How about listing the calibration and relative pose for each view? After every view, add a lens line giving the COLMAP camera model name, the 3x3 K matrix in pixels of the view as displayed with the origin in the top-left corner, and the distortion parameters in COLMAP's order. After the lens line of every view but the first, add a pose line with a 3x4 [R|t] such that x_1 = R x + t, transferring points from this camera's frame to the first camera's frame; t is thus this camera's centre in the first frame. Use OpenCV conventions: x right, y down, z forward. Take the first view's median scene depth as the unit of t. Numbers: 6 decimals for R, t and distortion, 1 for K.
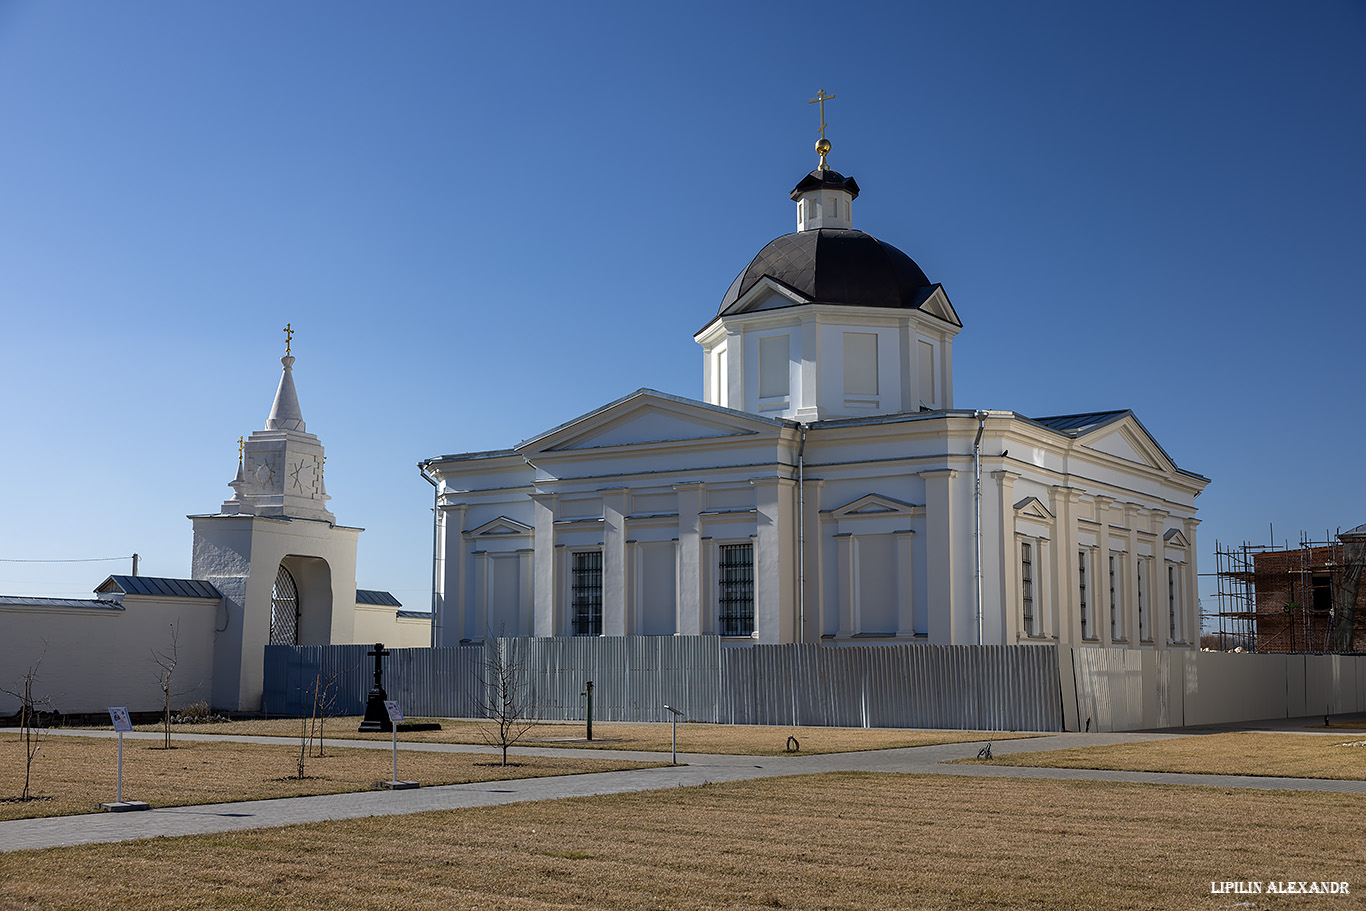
lens RADIAL K [[1606.8, 0, 683.0], [0, 1606.8, 455.5], [0, 0, 1]] dist [0.002583, 0.000476]
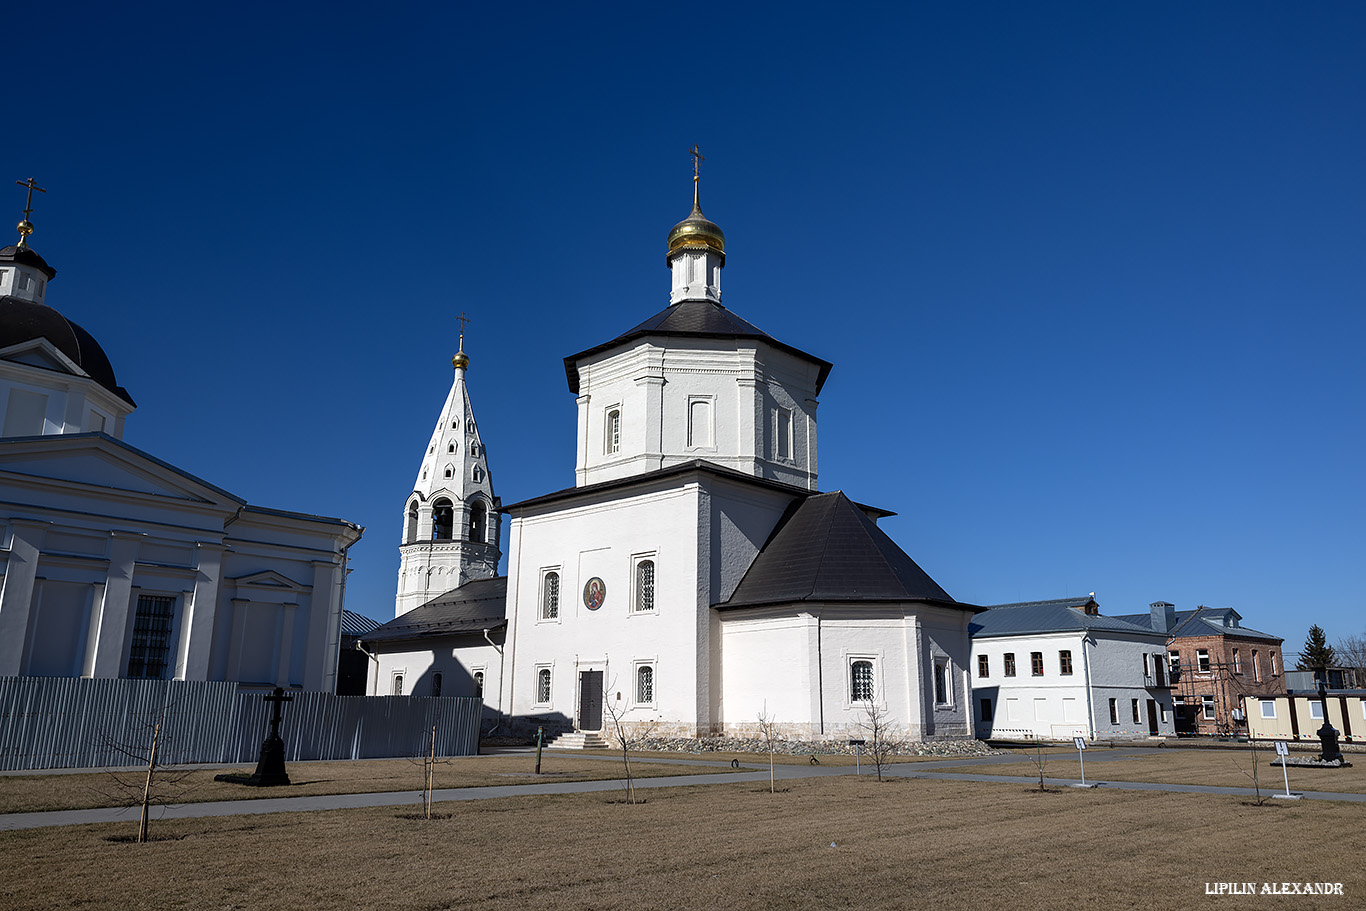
lens RADIAL K [[1020.3, 0, 683.0], [0, 1020.3, 455.5], [0, 0, 1]] dist [-0.006840, 0.001337]
pose [[0.150728, 0.241678, 0.958578, -0.633717], [-0.137836, 0.965323, -0.221705, 0.070683], [-0.978919, -0.098710, 0.178814, 0.559232]]
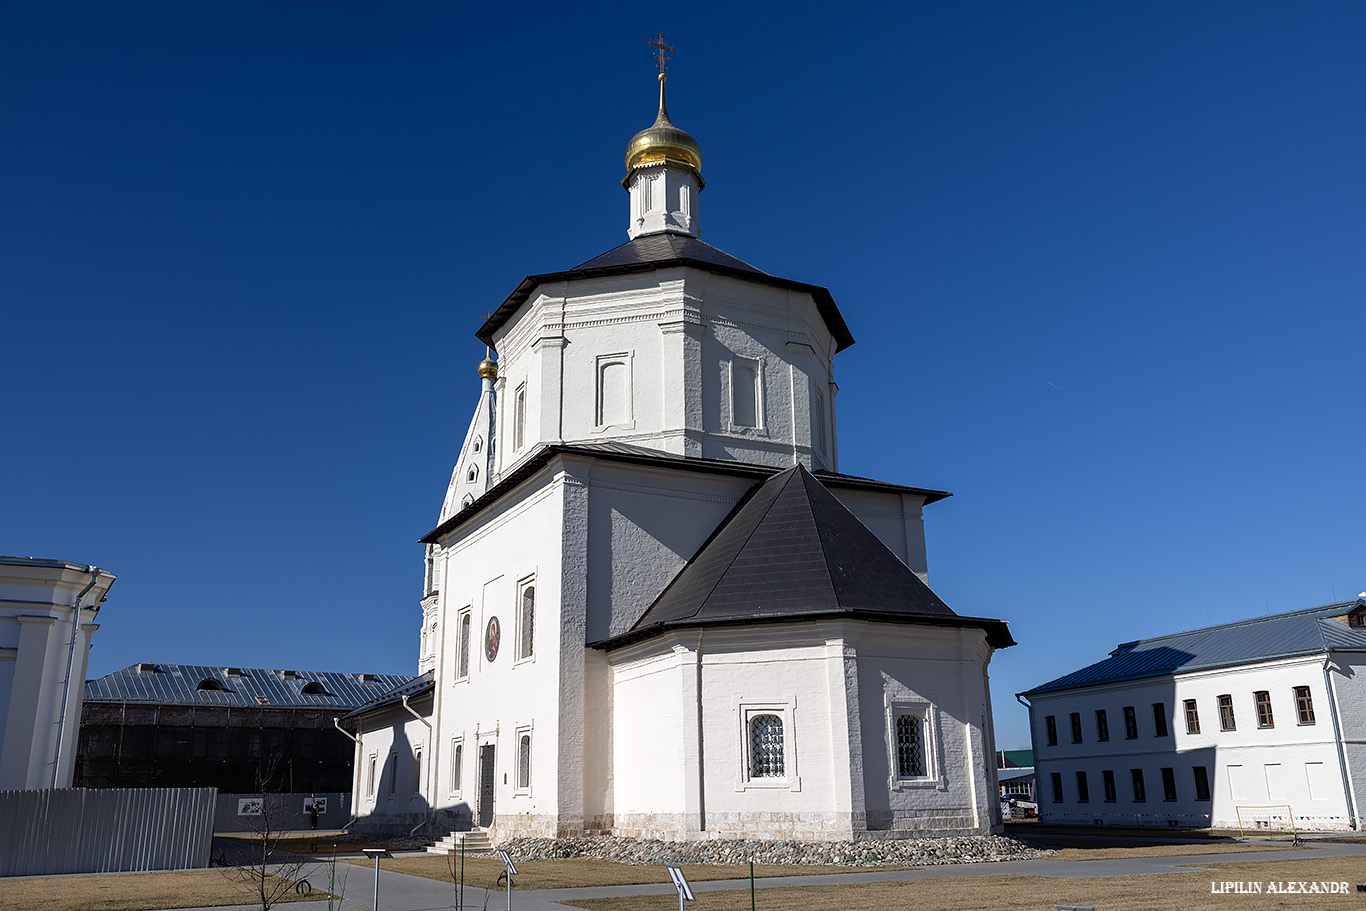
lens RADIAL K [[1168.4, 0, 683.0], [0, 1168.4, 455.5], [0, 0, 1]] dist [0.002217, 0.001303]
pose [[0.460763, 0.242044, 0.853881, -0.321532], [-0.102550, 0.970169, -0.219670, 0.031526], [-0.881579, 0.013650, 0.471839, 0.267860]]
